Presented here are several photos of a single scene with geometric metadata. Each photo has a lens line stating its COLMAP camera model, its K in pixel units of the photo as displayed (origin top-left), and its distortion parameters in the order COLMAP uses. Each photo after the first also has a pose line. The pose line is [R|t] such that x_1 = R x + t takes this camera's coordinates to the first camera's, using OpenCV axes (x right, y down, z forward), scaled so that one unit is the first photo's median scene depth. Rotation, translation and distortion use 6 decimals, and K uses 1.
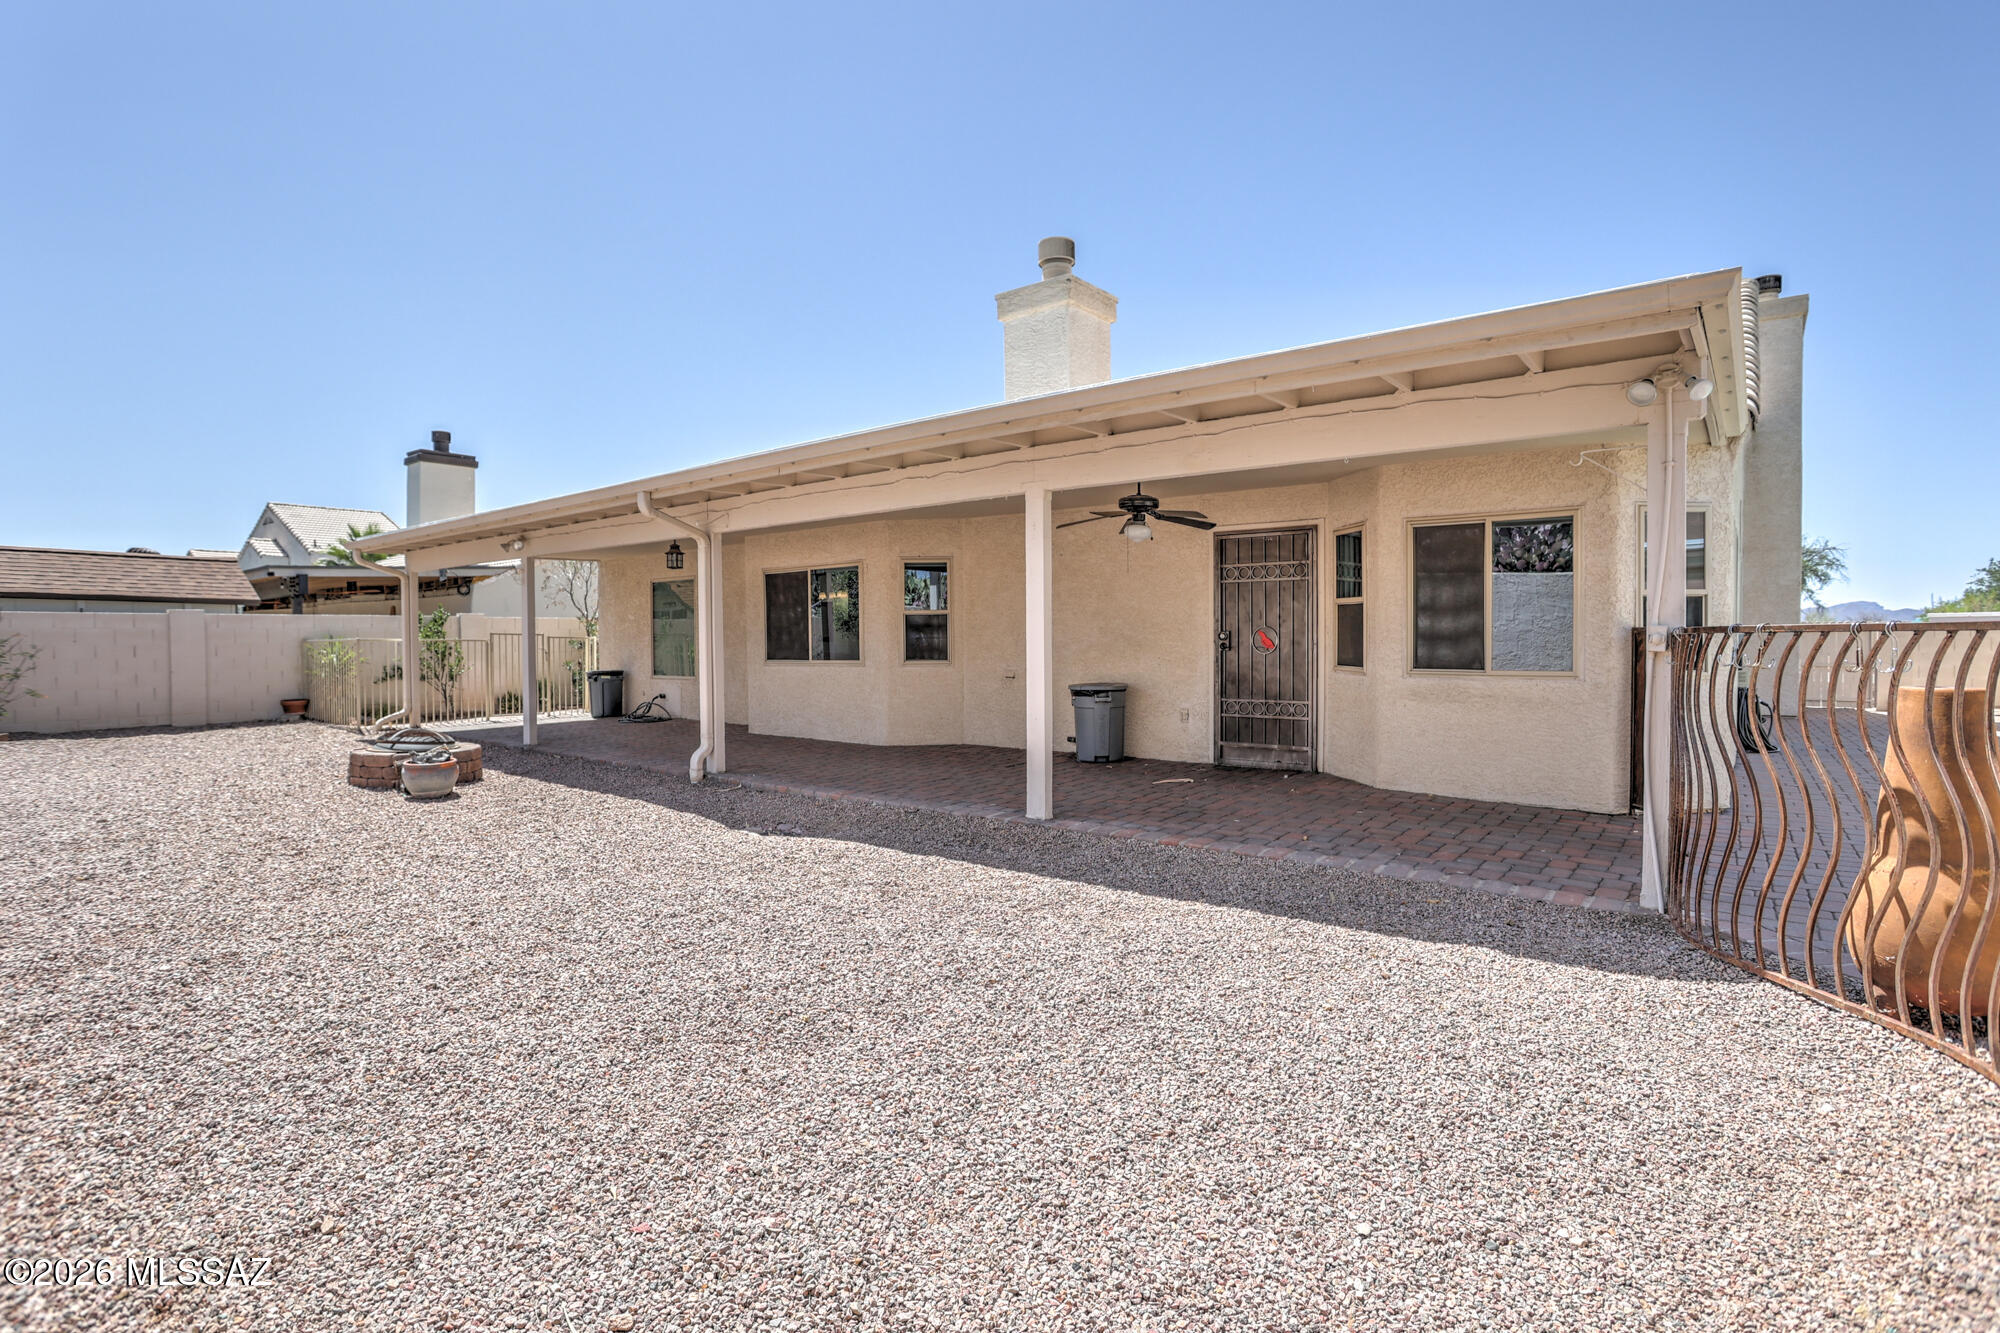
lens RADIAL K [[982.0, 0, 991.8], [0, 982.0, 662.3], [0, 0, 1]] dist [-0.058586, 0.017259]
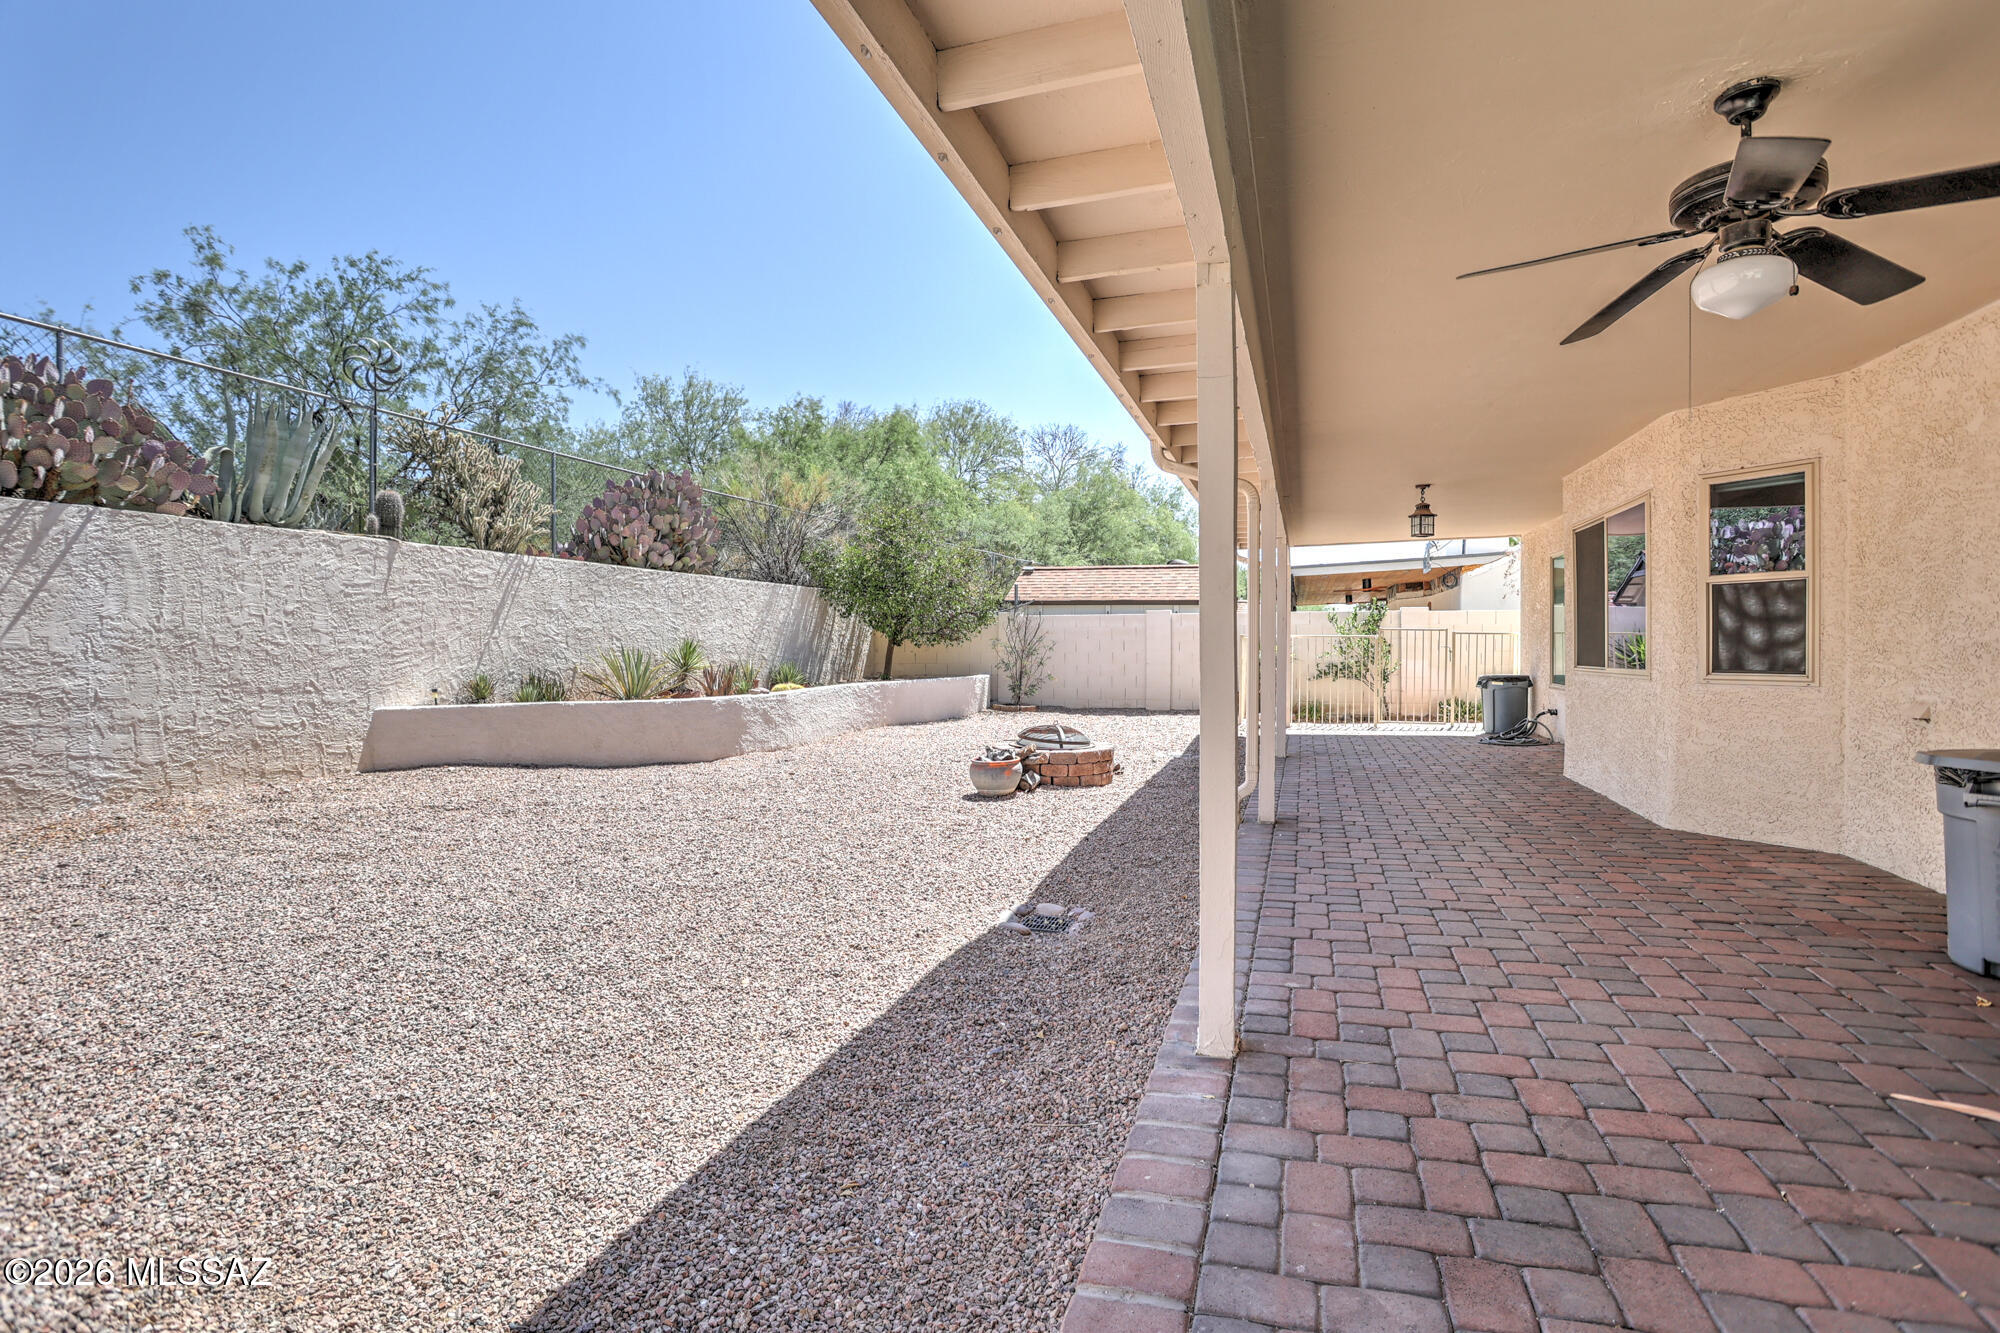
lens RADIAL K [[982.0, 0, 1001.0], [0, 982.0, 664.2], [0, 0, 1]] dist [-0.058586, 0.017259]
pose [[0.364993, 0.022968, -0.930727, 0.227388], [-0.019907, 0.999660, 0.016863, -0.006789], [0.930797, 0.012373, 0.365326, 0.425808]]
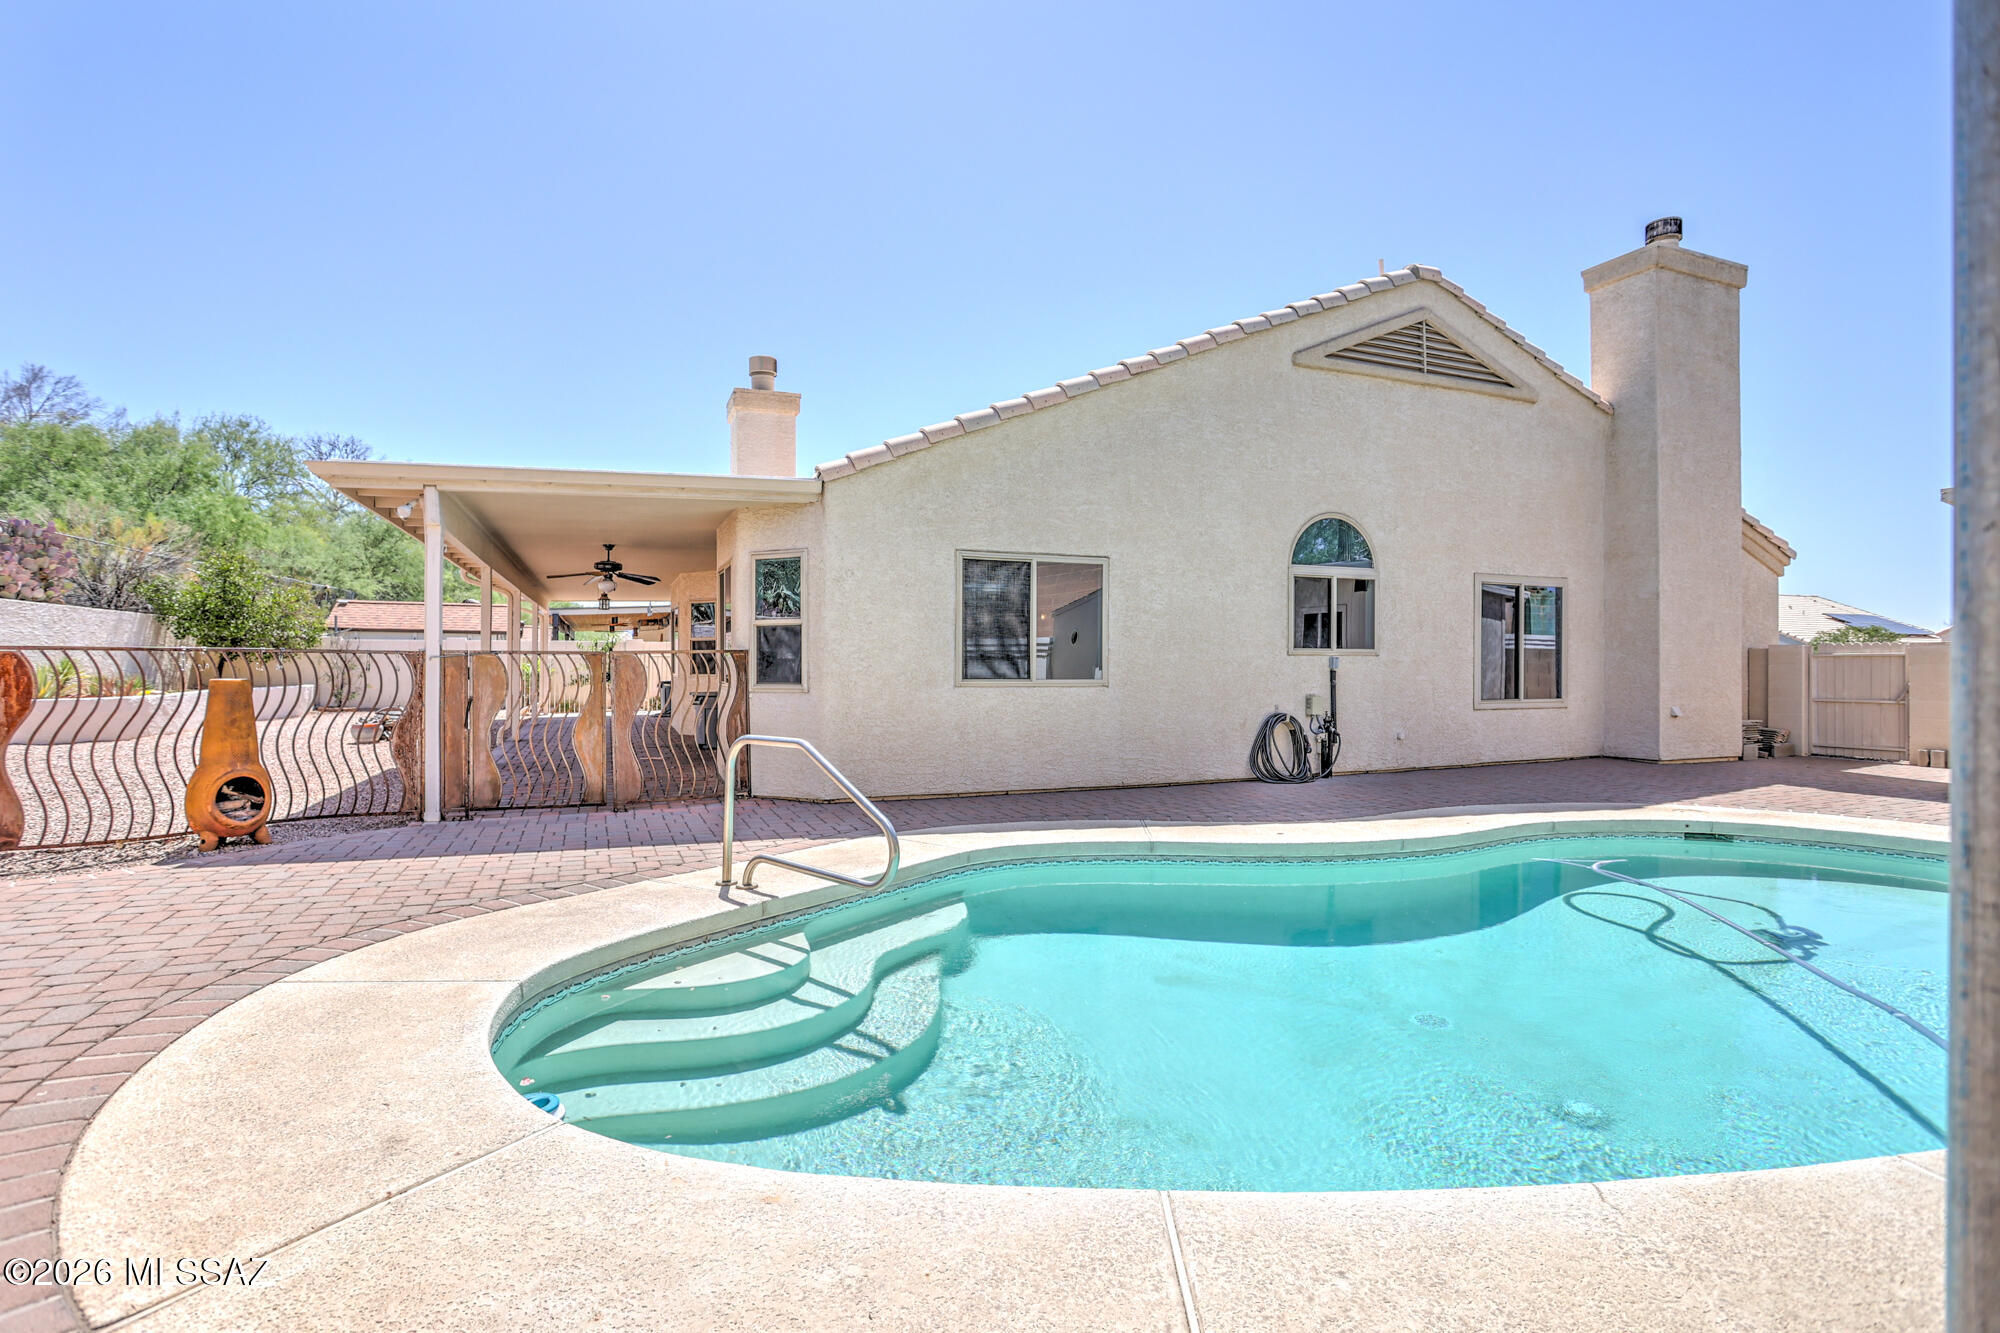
lens RADIAL K [[982.0, 0, 1001.9], [0, 982.0, 667.5], [0, 0, 1]] dist [-0.058586, 0.017259]
pose [[0.870772, 0.010801, -0.491569, 0.890104], [-0.018745, 0.999761, -0.011237, -0.002786], [0.491330, 0.019000, 0.870766, 0.010534]]
